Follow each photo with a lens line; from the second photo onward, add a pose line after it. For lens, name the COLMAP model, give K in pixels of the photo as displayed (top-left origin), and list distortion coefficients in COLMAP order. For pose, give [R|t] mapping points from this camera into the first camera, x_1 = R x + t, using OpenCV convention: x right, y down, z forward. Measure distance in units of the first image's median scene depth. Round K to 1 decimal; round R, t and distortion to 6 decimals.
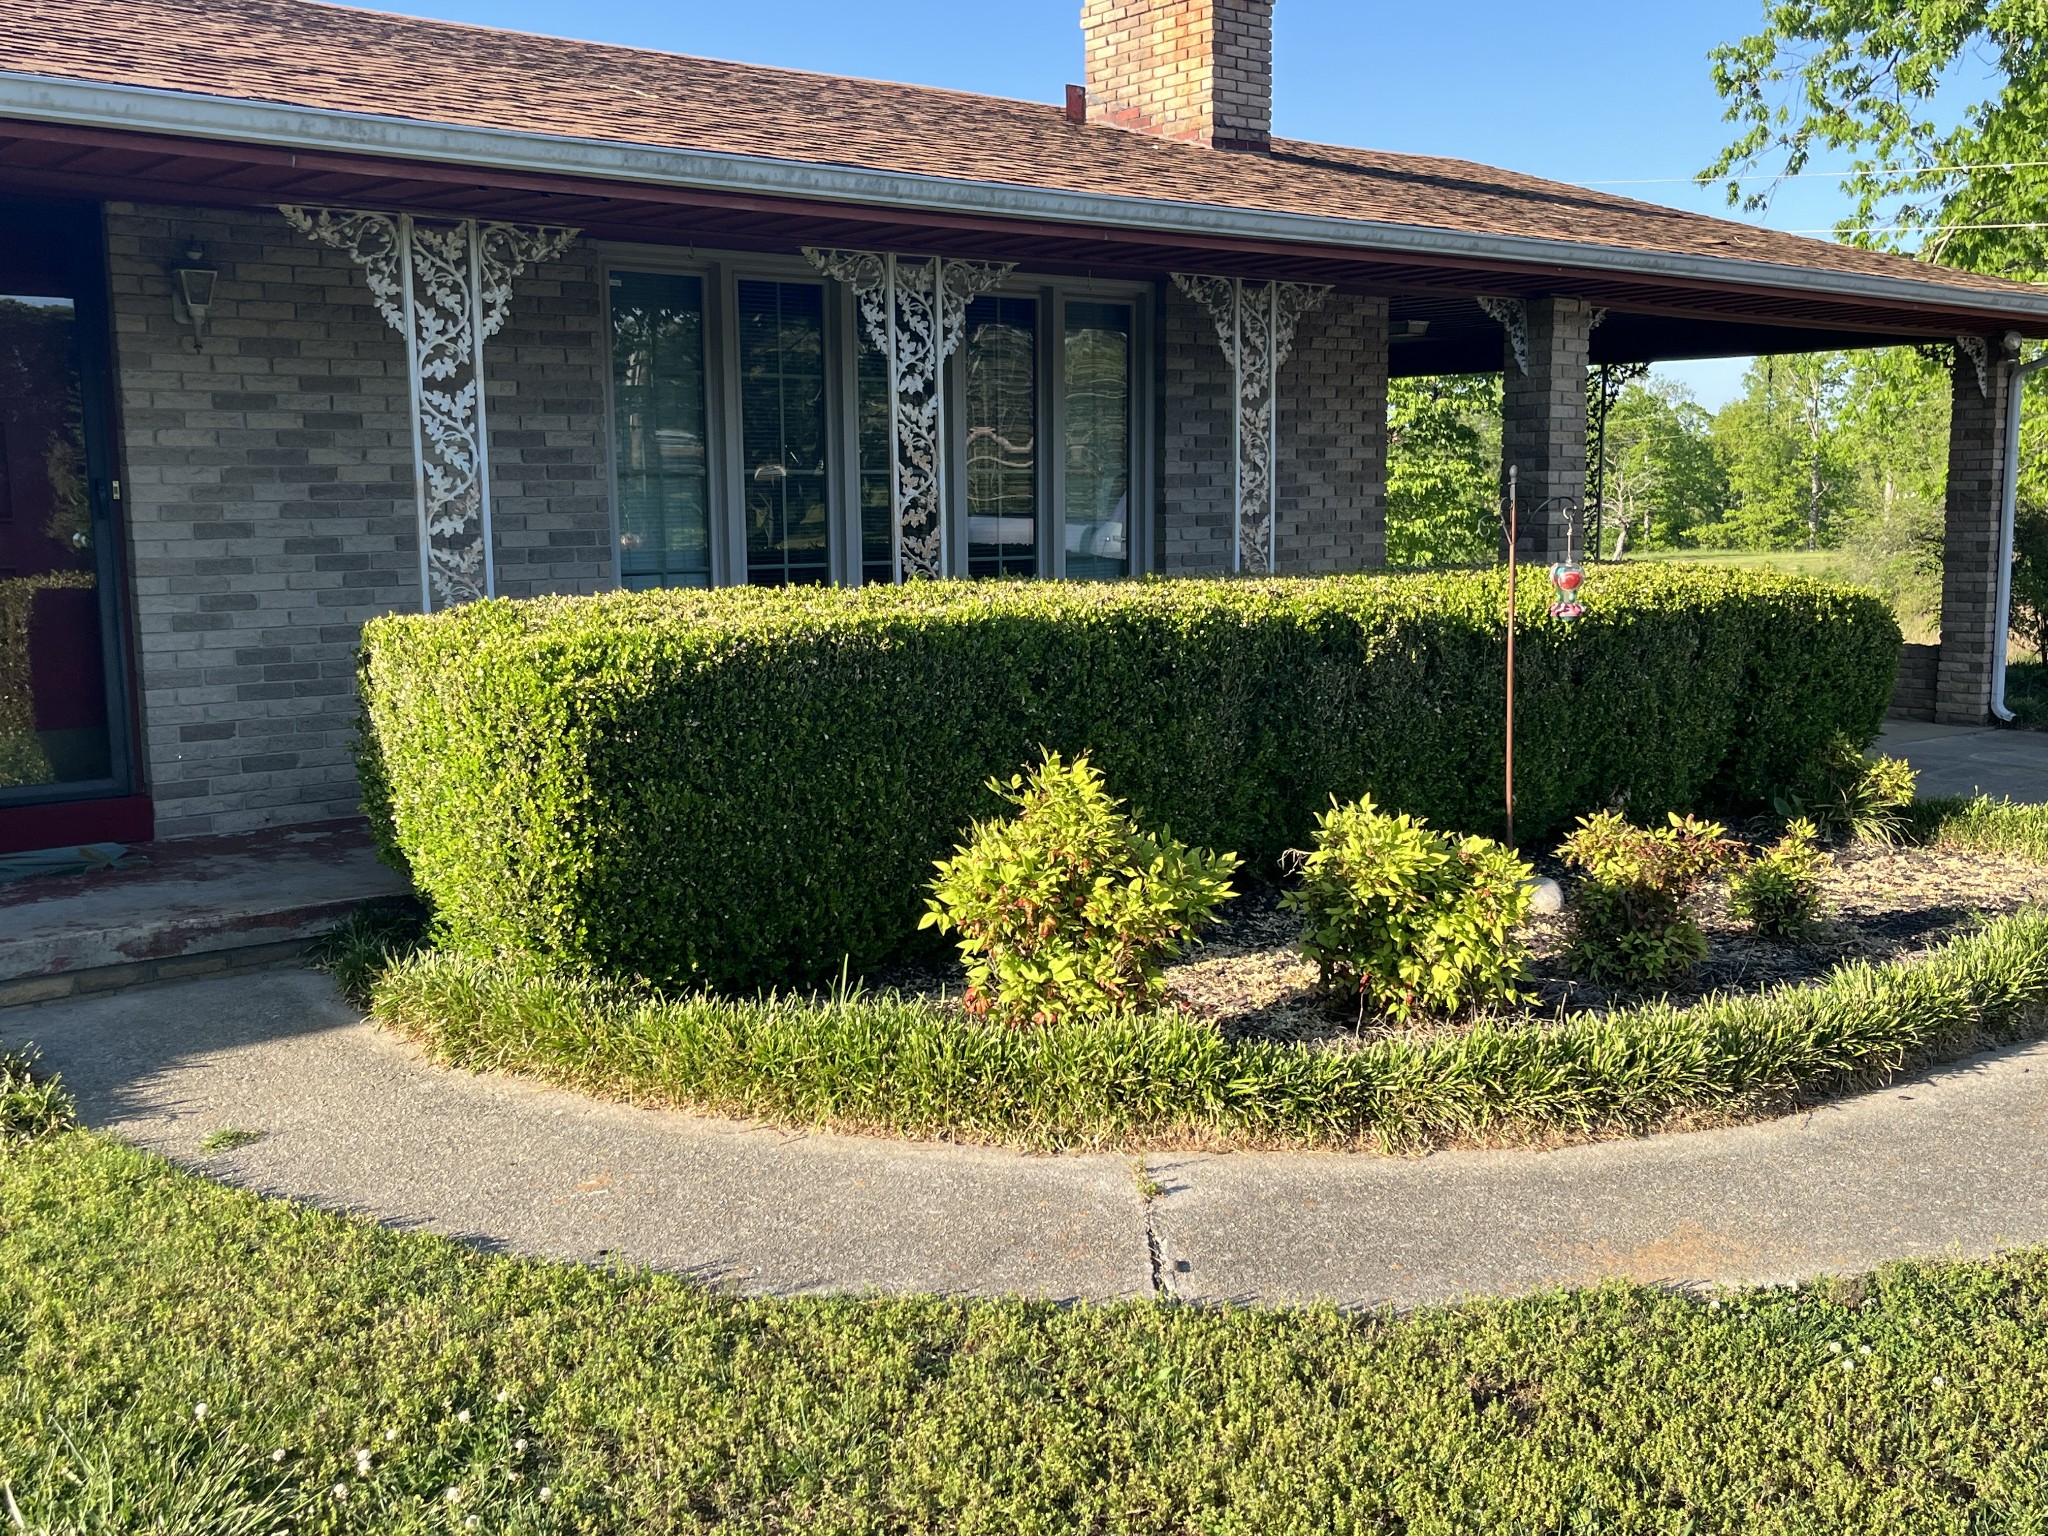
lens RADIAL K [[2261.4, 0, 1021.6], [0, 2261.4, 768.8], [0, 0, 1]] dist [0.020711, 0.000000]
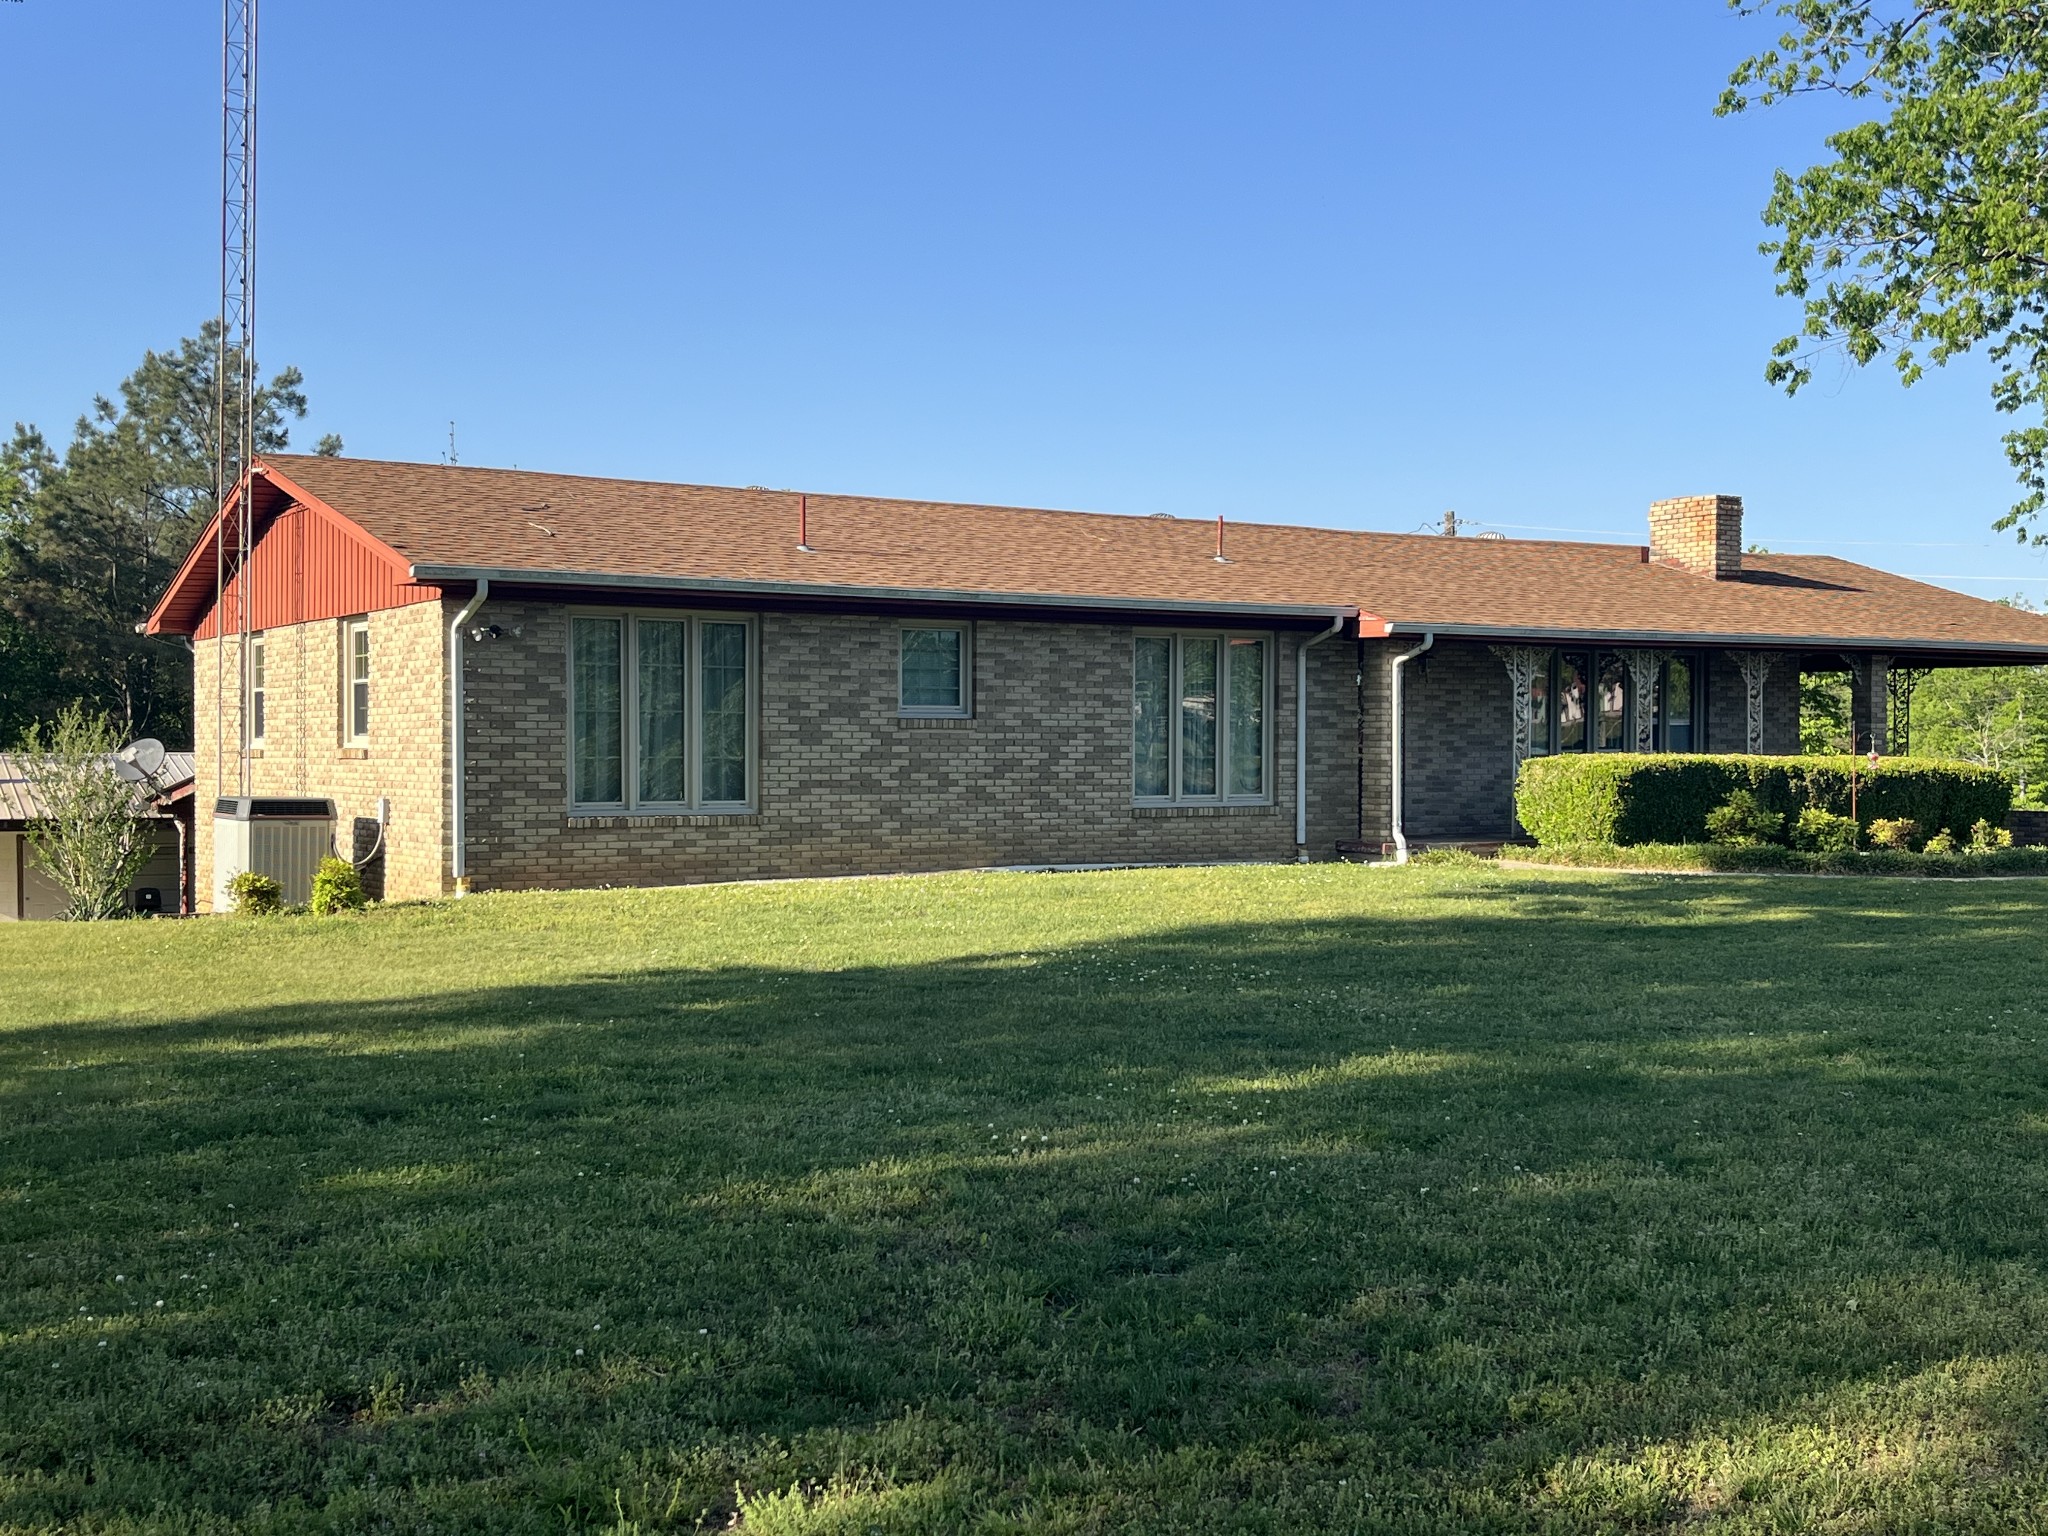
lens RADIAL K [[2261.4, 0, 1024.3], [0, 2261.4, 762.3], [0, 0, 1]] dist [0.020711, 0.000000]
pose [[0.989236, 0.010351, -0.145962, -0.429624], [-0.026755, 0.993474, -0.110878, 0.282500], [0.143861, 0.113590, 0.983057, -2.095228]]
